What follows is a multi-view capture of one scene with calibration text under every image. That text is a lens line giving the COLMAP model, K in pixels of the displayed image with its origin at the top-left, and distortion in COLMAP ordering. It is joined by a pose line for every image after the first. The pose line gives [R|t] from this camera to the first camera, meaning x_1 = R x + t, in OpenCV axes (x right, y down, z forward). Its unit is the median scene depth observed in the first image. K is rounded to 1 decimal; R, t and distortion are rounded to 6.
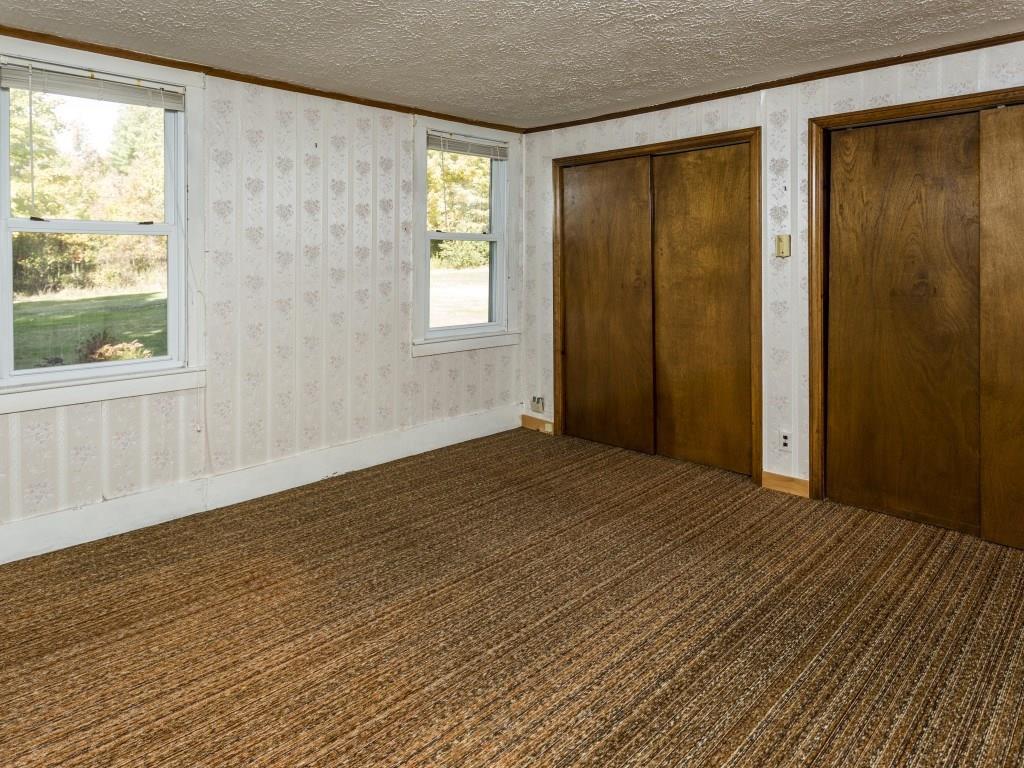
lens RADIAL K [[636.1, 0, 515.6], [0, 636.1, 394.0], [0, 0, 1]] dist [-0.005317, 0.005161]
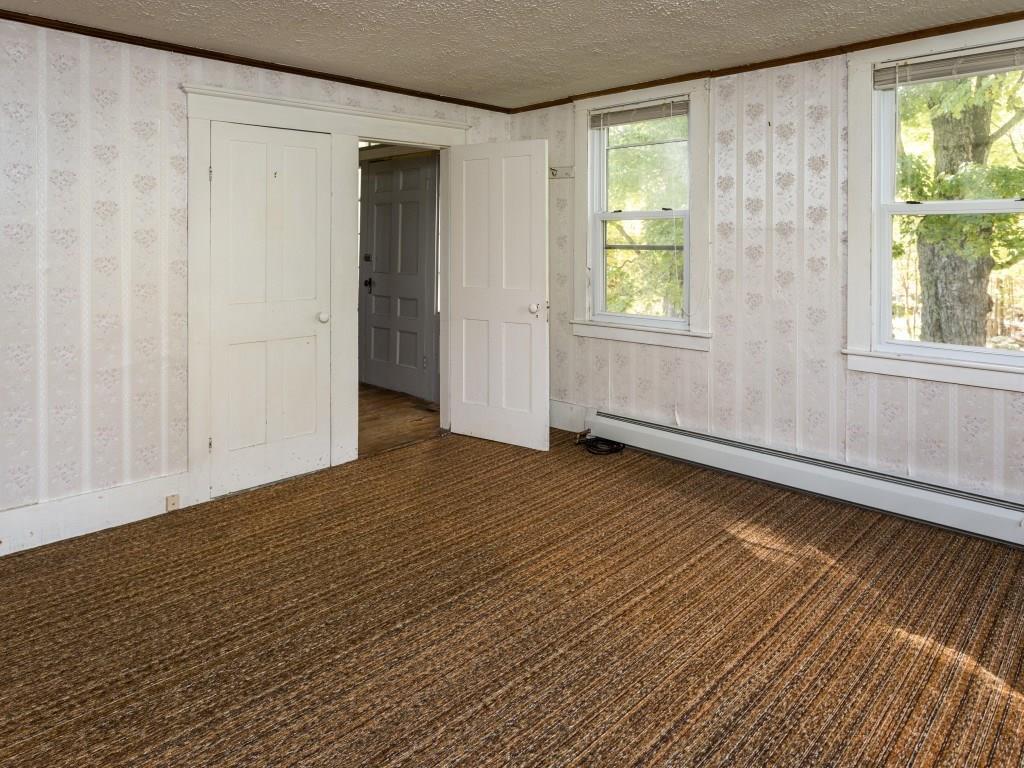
lens RADIAL K [[687.4, 0, 511.6], [0, 687.4, 382.3], [0, 0, 1]] dist [-0.010927, 0.001965]
pose [[-0.999929, 0.004771, -0.010955, 0.044099], [0.000119, 0.920752, 0.390147, -0.370495], [0.011948, 0.390118, -0.920687, 1.779167]]
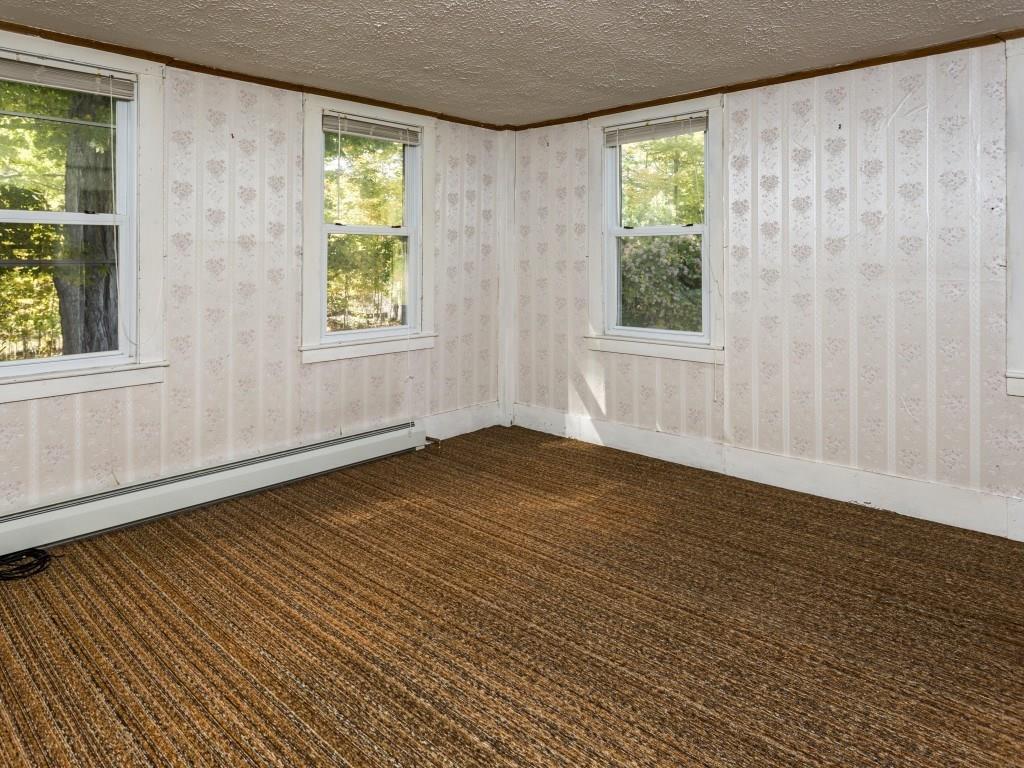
lens RADIAL K [[636.1, 0, 513.0], [0, 636.1, 376.0], [0, 0, 1]] dist [-0.005317, 0.005161]
pose [[0.041821, 0.188129, -0.981253, 0.910216], [-0.198437, 0.964112, 0.176385, -0.173615], [0.979221, 0.187340, 0.077652, 0.800635]]
